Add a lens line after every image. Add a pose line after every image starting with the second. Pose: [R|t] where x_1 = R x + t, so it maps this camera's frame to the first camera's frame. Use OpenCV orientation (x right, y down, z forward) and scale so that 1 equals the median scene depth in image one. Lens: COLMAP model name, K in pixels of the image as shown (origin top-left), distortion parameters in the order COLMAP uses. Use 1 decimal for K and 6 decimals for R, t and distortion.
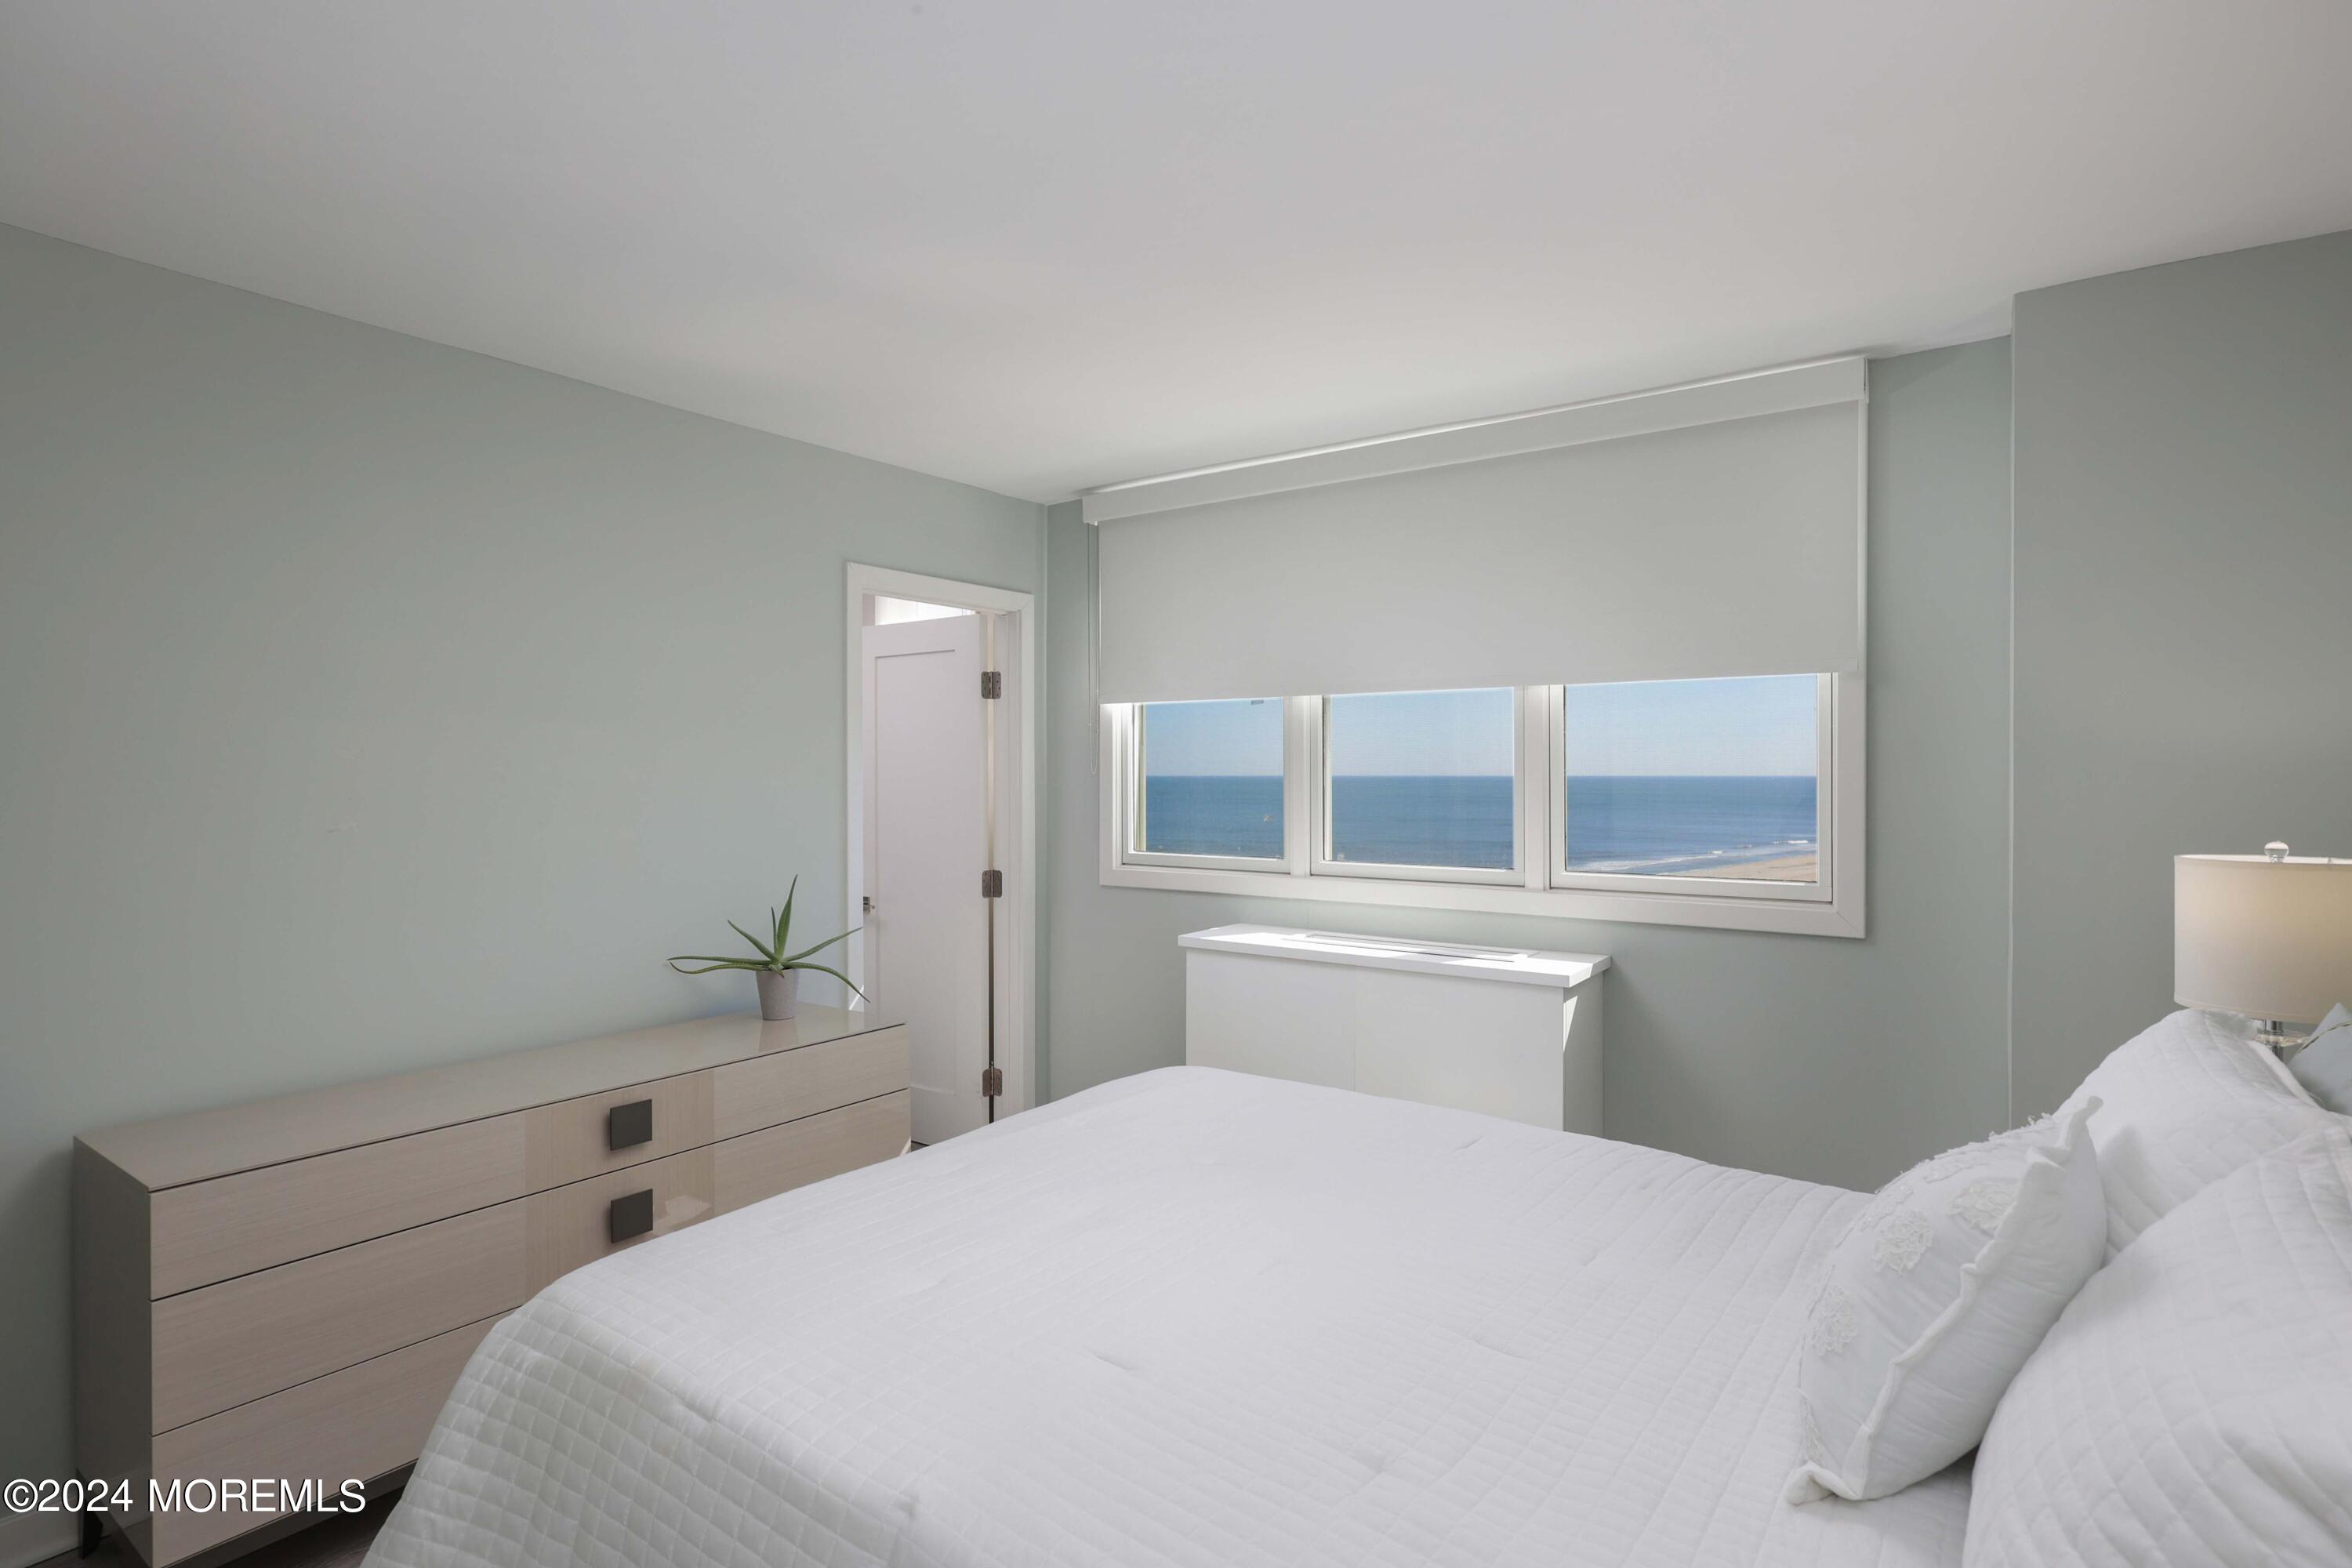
lens RADIAL K [[1167.9, 0, 1176.7], [0, 1167.9, 773.9], [0, 0, 1]] dist [-0.002717, -0.000177]
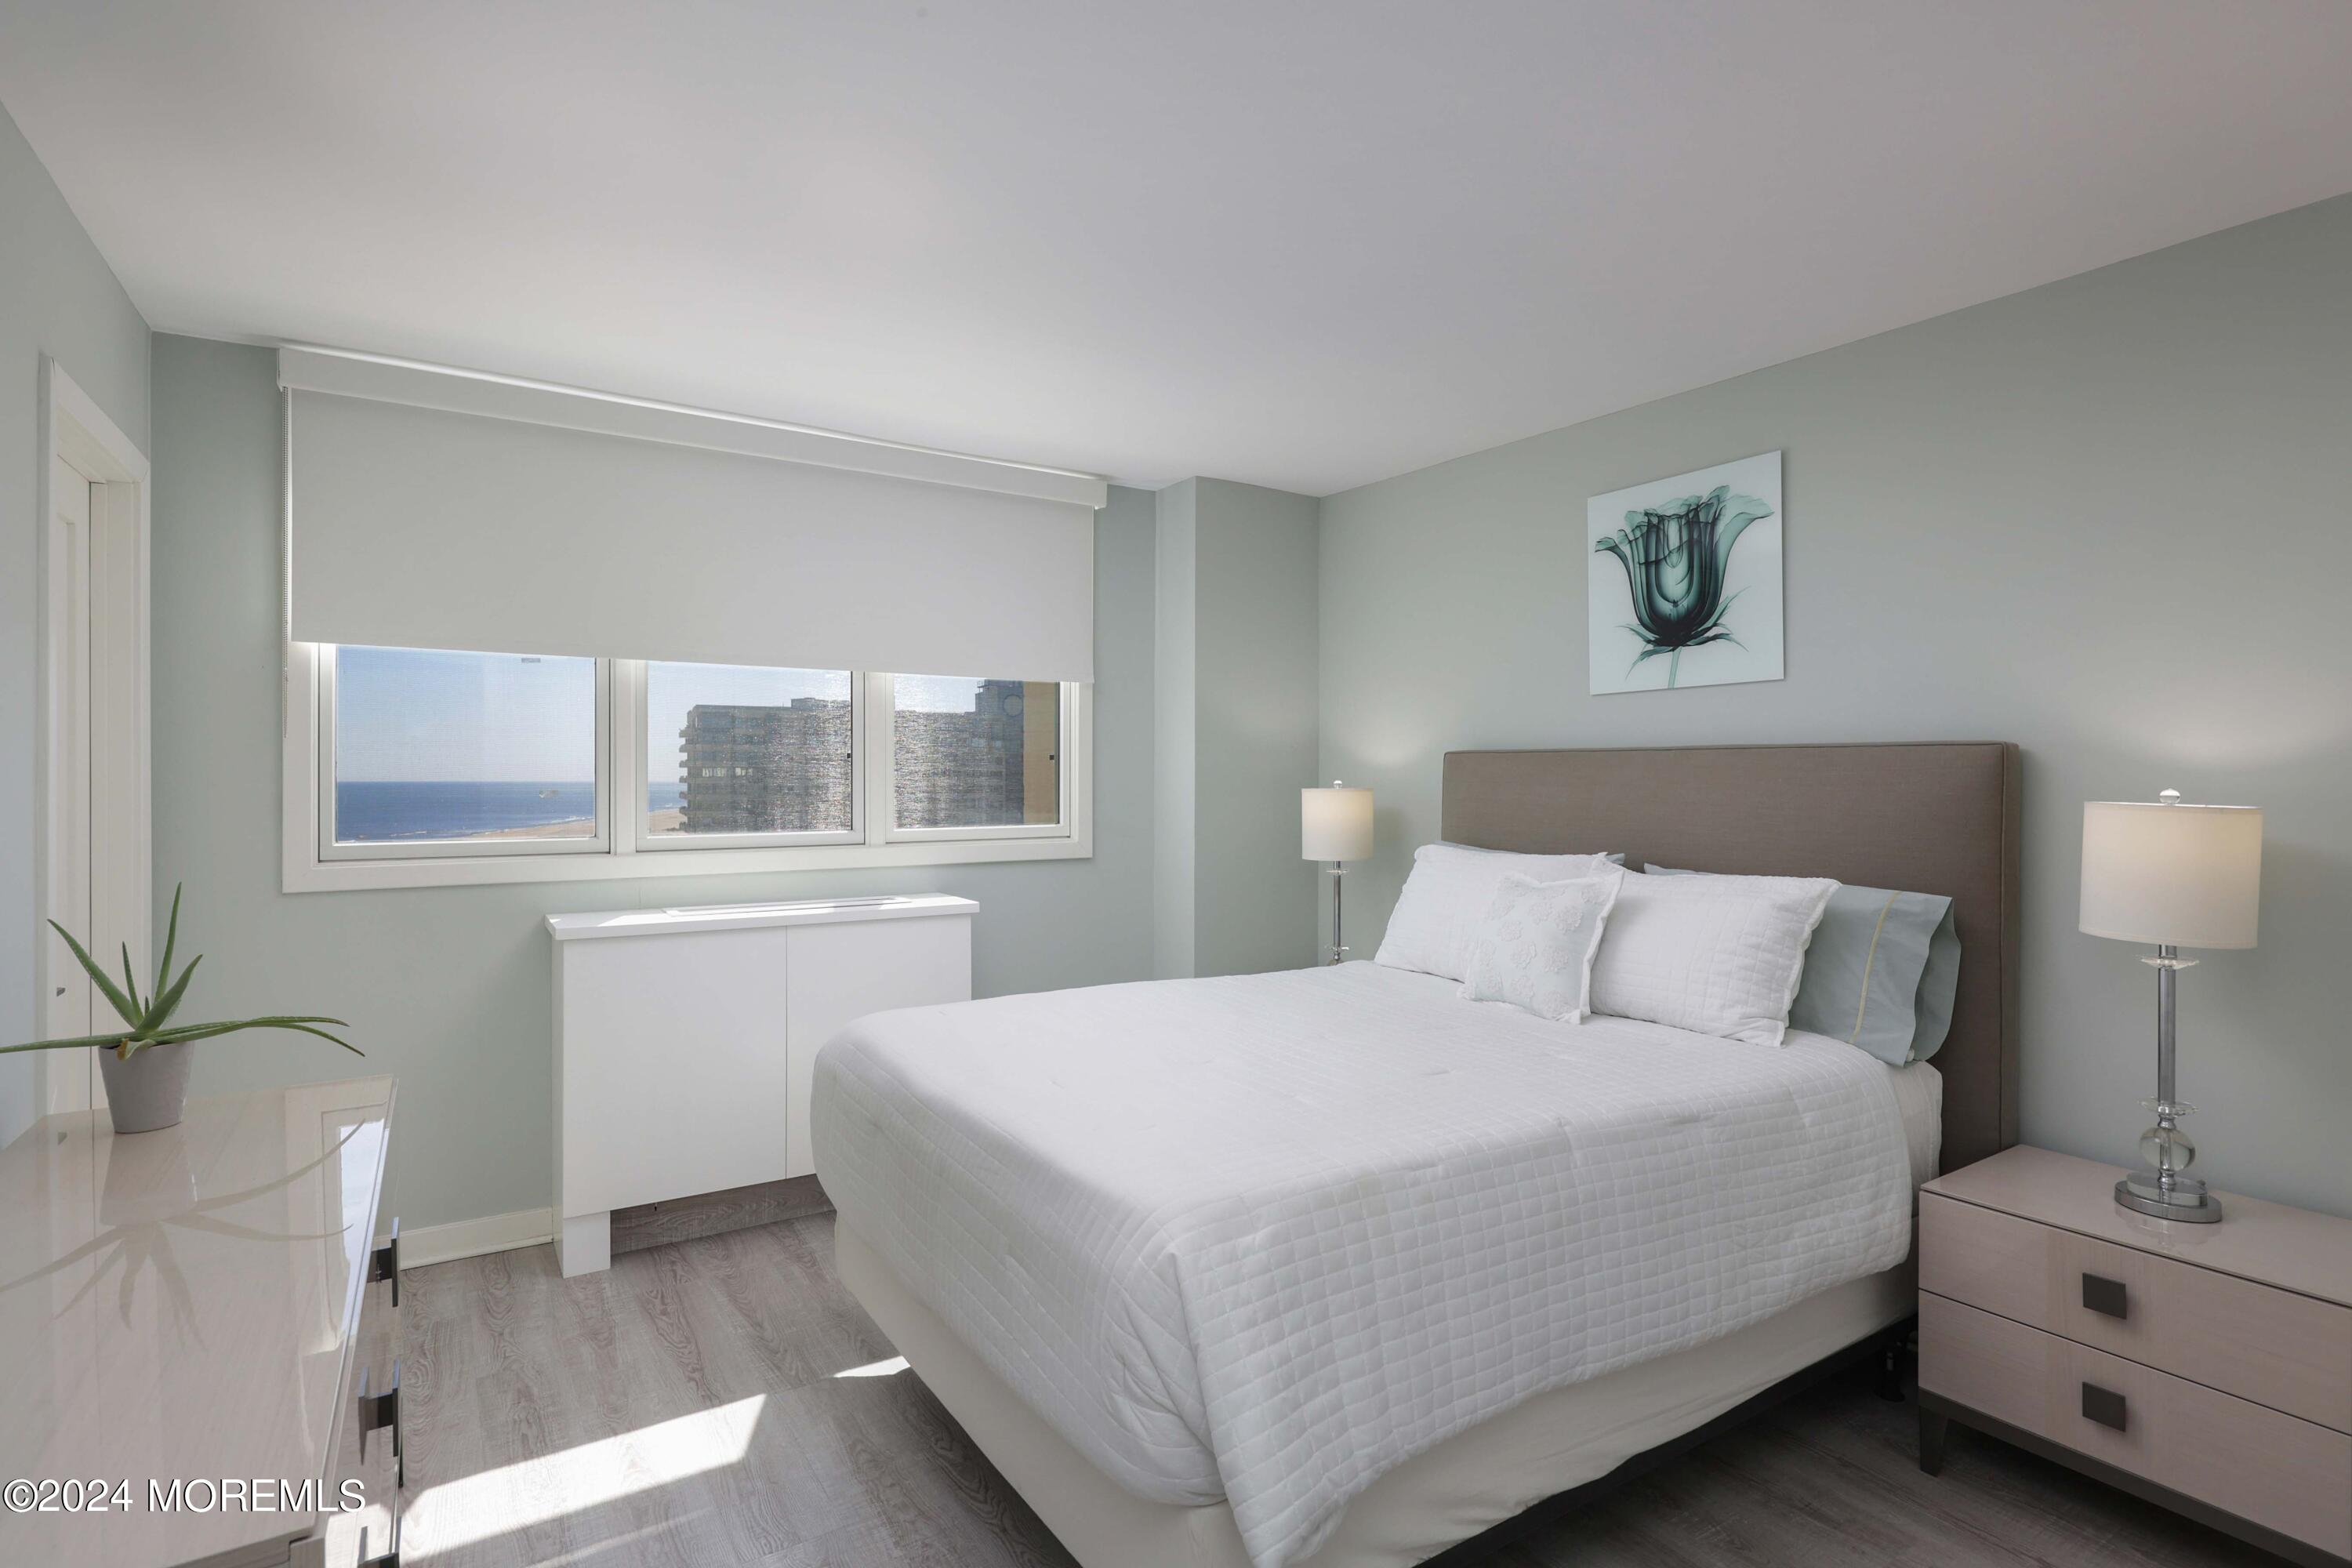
lens RADIAL K [[1162.6, 0, 1177.2], [0, 1162.6, 786.5], [0, 0, 1]] dist [-0.000212, 0.000072]
pose [[0.366229, -0.009635, 0.930475, -0.678596], [-0.000345, 0.999945, 0.010491, 0.026780], [-0.930525, -0.004163, 0.366206, 0.284887]]
